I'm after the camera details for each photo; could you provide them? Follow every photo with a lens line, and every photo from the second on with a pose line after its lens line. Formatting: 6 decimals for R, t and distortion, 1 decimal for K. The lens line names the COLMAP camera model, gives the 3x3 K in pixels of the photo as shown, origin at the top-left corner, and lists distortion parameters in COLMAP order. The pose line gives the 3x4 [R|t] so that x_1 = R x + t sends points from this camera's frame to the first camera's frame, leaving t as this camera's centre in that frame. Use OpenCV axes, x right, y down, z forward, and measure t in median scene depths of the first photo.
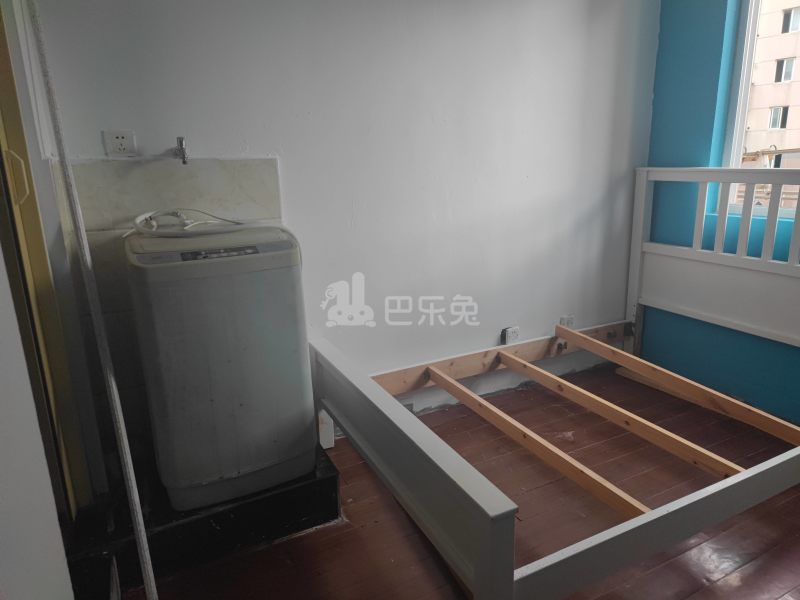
lens RADIAL K [[541.9, 0, 400.5], [0, 541.9, 298.9], [0, 0, 1]] dist [0.027153, -0.010630]
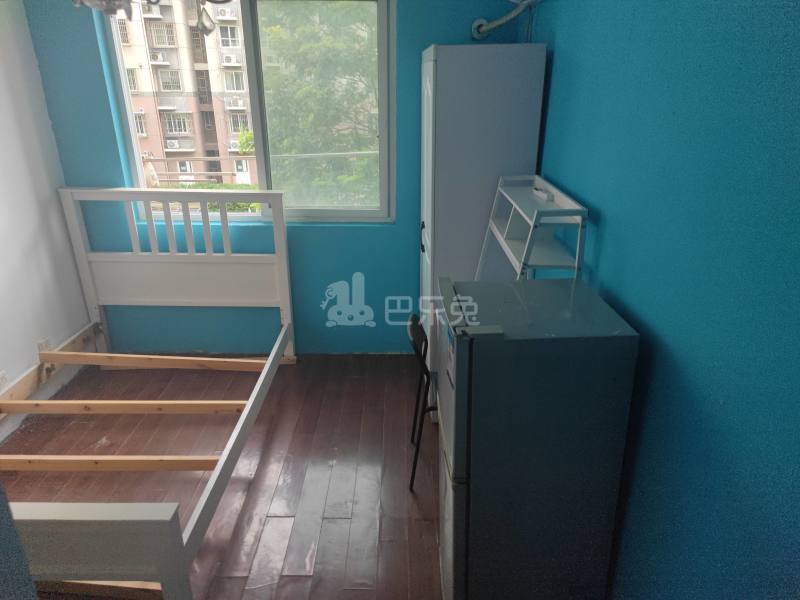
lens RADIAL K [[536.3, 0, 406.5], [0, 536.3, 290.6], [0, 0, 1]] dist [0.060758, -0.053806]
pose [[0.448430, -0.298420, 0.842530, -0.245169], [0.209376, 0.951463, 0.225565, -0.157450], [-0.868949, 0.075255, 0.489146, -0.127915]]
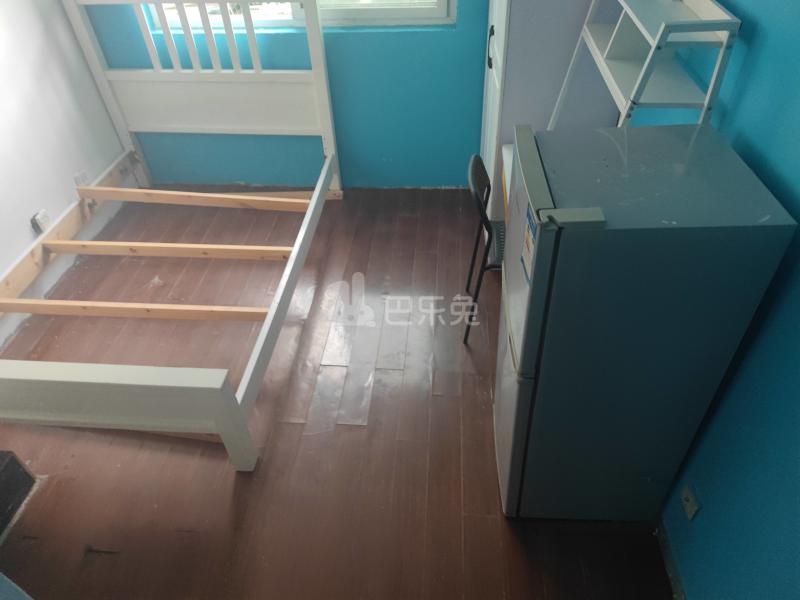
lens RADIAL K [[536.3, 0, 401.2], [0, 536.3, 299.6], [0, 0, 1]] dist [0.060758, -0.053806]
pose [[0.530010, -0.566786, 0.630747, -0.141482], [0.237925, 0.813330, 0.530929, -0.177172], [-0.813929, -0.131328, 0.565926, -0.064781]]
